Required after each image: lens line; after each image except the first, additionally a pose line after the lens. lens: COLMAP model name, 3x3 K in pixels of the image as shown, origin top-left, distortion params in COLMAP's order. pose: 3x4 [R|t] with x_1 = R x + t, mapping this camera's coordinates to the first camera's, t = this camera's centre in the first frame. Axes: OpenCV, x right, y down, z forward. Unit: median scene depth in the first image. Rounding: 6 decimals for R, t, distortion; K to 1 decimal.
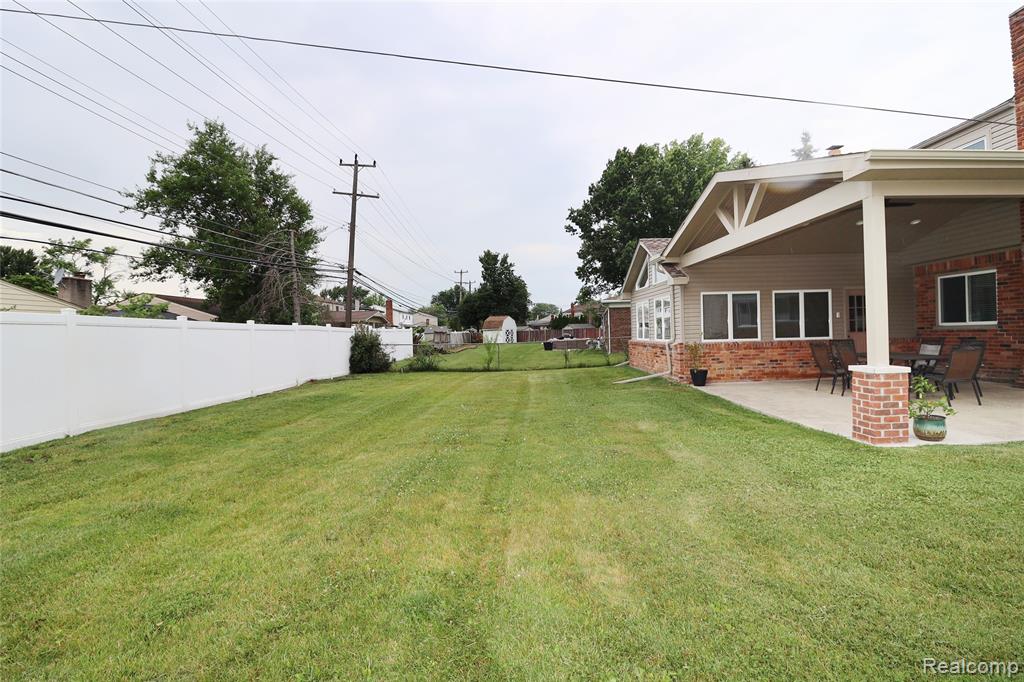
lens RADIAL K [[468.1, 0, 515.0], [0, 468.1, 333.4], [0, 0, 1]] dist [0.001559, -0.013001]
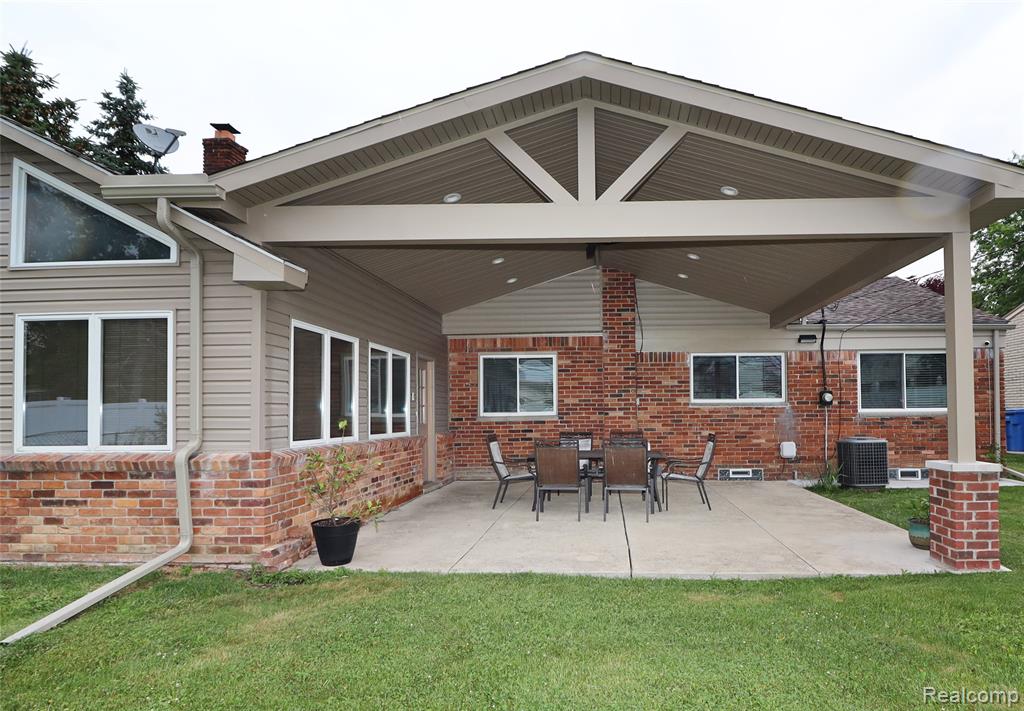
lens RADIAL K [[573.7, 0, 599.0], [0, 573.7, 402.4], [0, 0, 1]] dist [-0.002126, -0.011256]
pose [[0.019880, 0.043056, 0.998875, -0.046922], [0.009914, 0.999015, -0.043260, 0.002959], [-0.999753, 0.010763, 0.019433, 0.511828]]
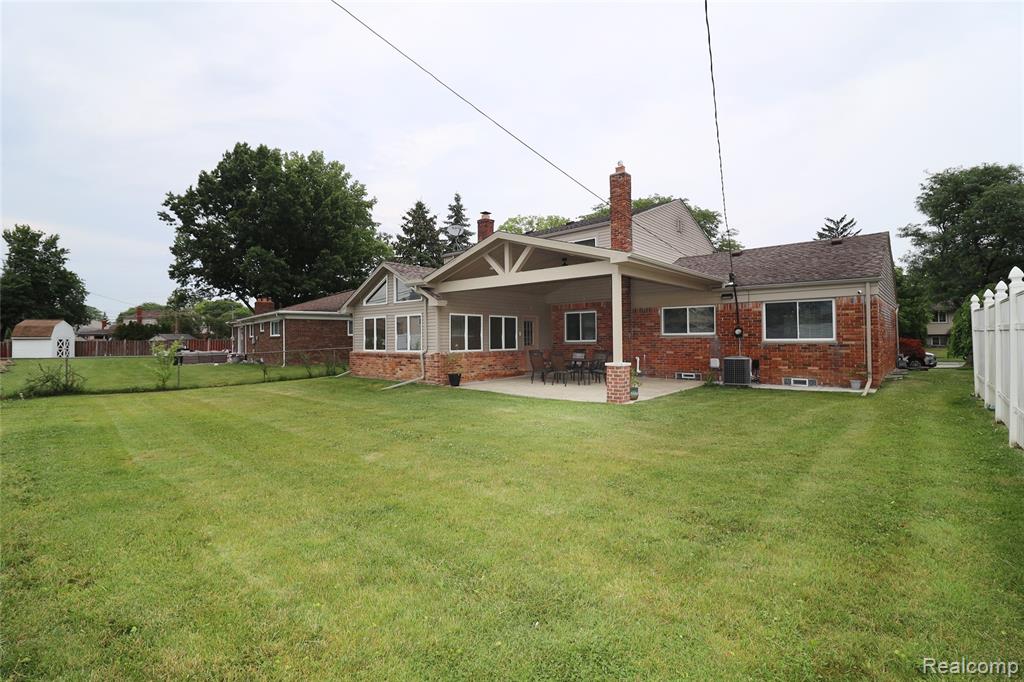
lens RADIAL K [[468.1, 0, 515.0], [0, 468.1, 333.4], [0, 0, 1]] dist [0.001559, -0.013001]
pose [[0.661382, 0.028396, 0.749512, -0.304145], [-0.006726, 0.999467, -0.031931, 0.004893], [-0.750019, 0.016077, 0.661220, 0.017996]]
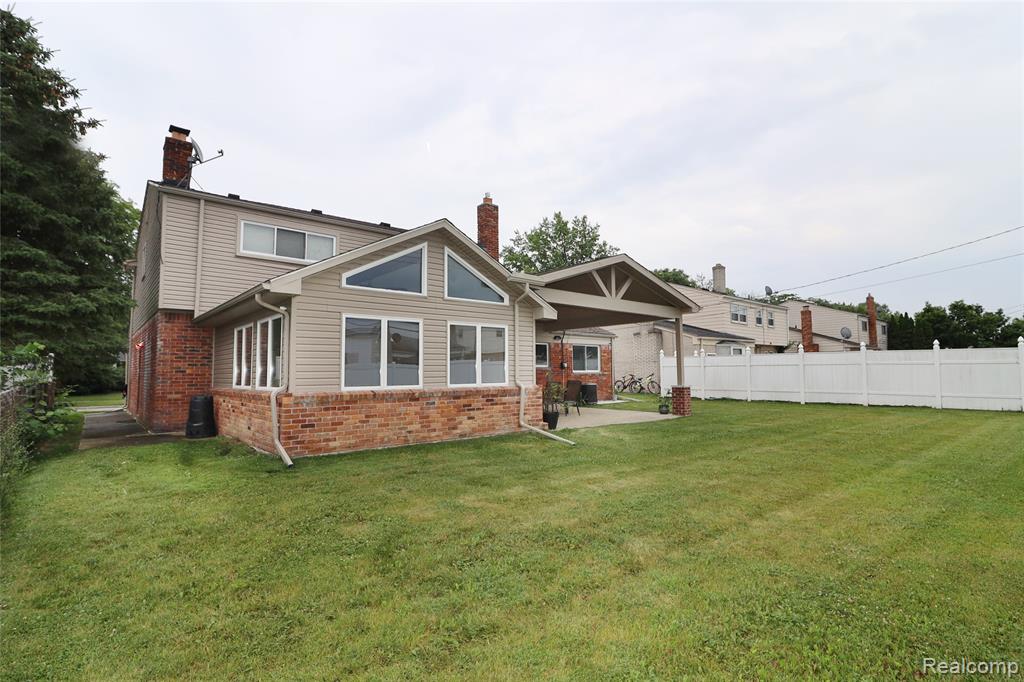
lens RADIAL K [[494.1, 0, 514.7], [0, 494.1, 333.9], [0, 0, 1]] dist [0.002555, -0.016210]
pose [[-0.657603, 0.088911, 0.748100, -0.216273], [0.024381, 0.995003, -0.096824, 0.009422], [-0.752970, -0.045432, -0.656484, 1.133922]]
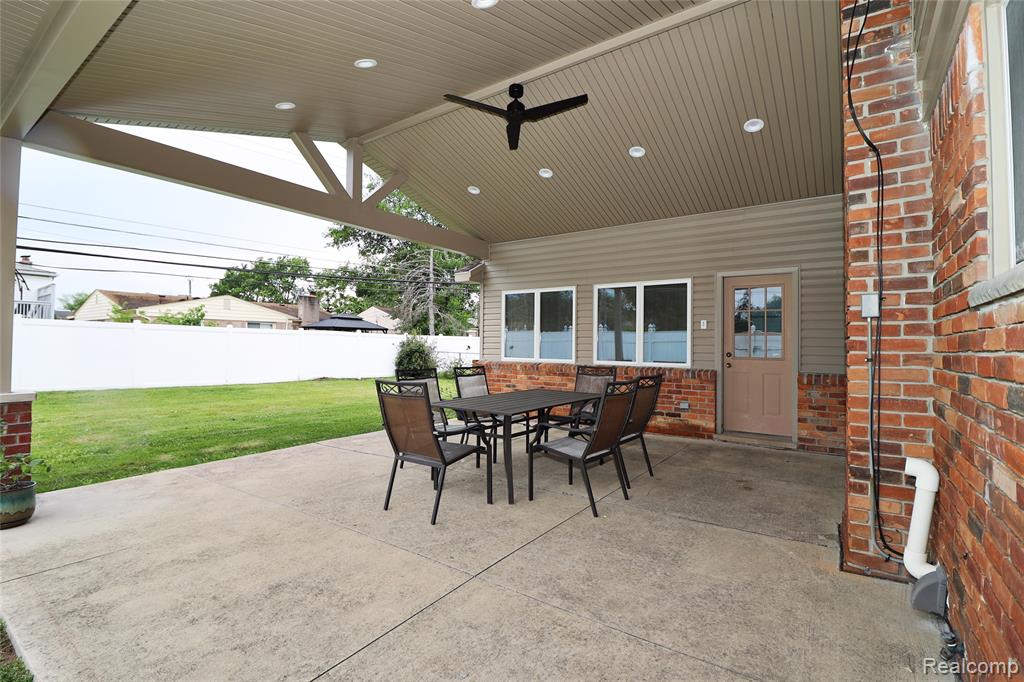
lens RADIAL K [[468.1, 0, 515.0], [0, 468.1, 333.4], [0, 0, 1]] dist [0.001559, -0.013001]
pose [[0.808404, 0.021254, -0.588244, 0.581056], [-0.036480, 0.999236, -0.014030, -0.009399], [0.587497, 0.032801, 0.808562, 0.300232]]
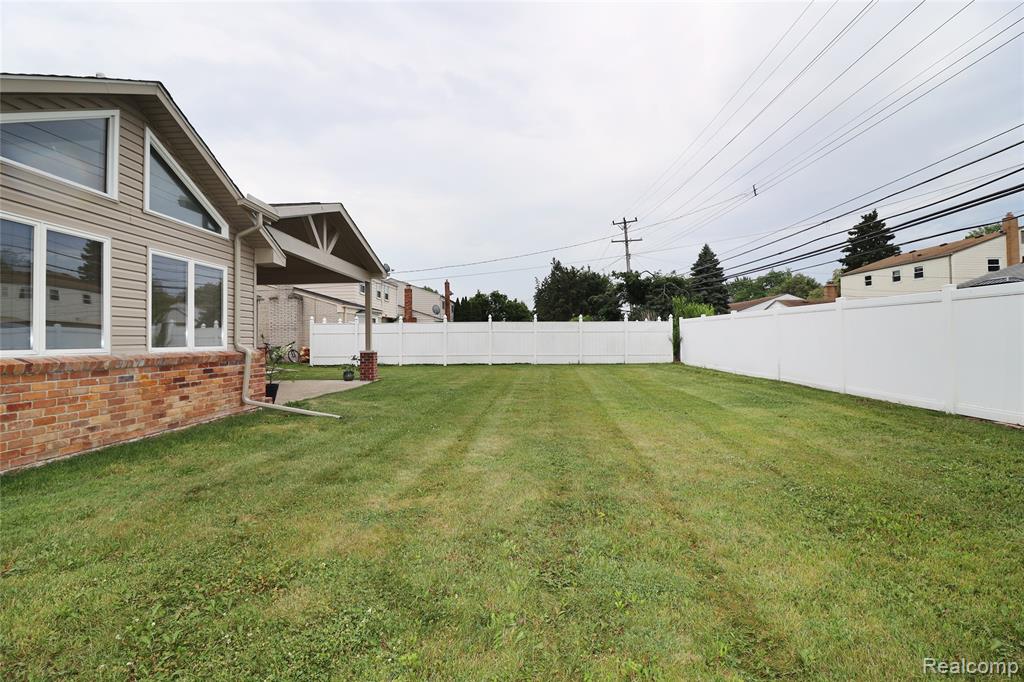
lens RADIAL K [[471.7, 0, 515.2], [0, 471.7, 330.3], [0, 0, 1]] dist [0.000784, -0.013813]
pose [[-0.999129, 0.037536, 0.018203, -0.016361], [0.037135, 0.999070, -0.021889, 0.014705], [-0.019008, -0.021194, -0.999595, 1.152378]]
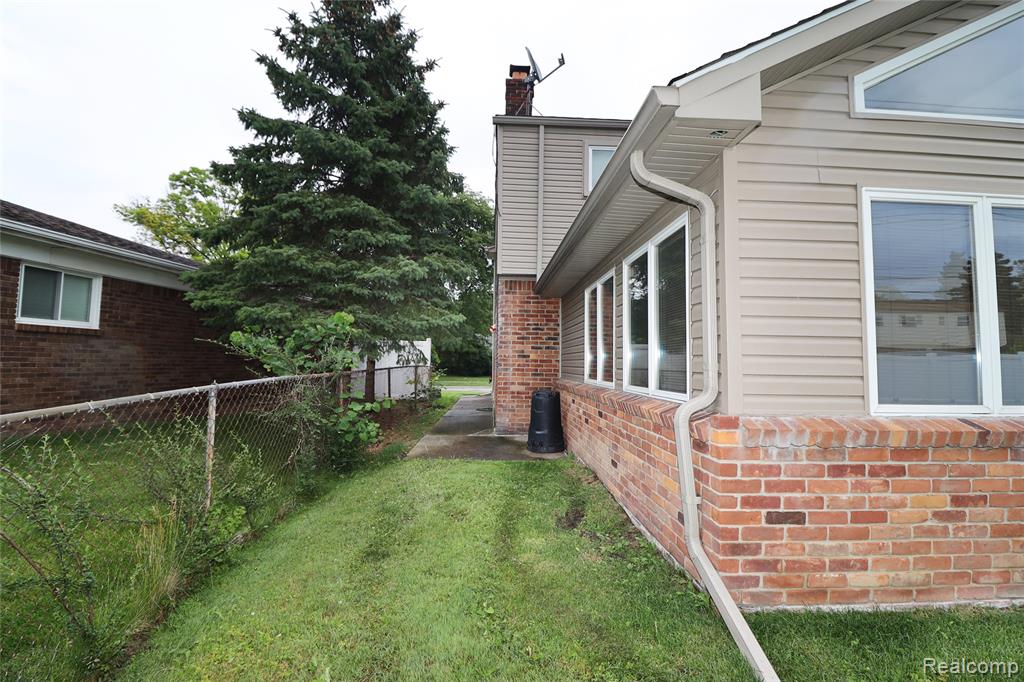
lens RADIAL K [[468.1, 0, 515.0], [0, 468.1, 333.4], [0, 0, 1]] dist [0.001559, -0.013001]
pose [[-0.056029, 0.083936, 0.994895, 0.103615], [-0.015046, 0.996276, -0.084900, 0.001877], [-0.998316, -0.019726, -0.054557, 1.069282]]
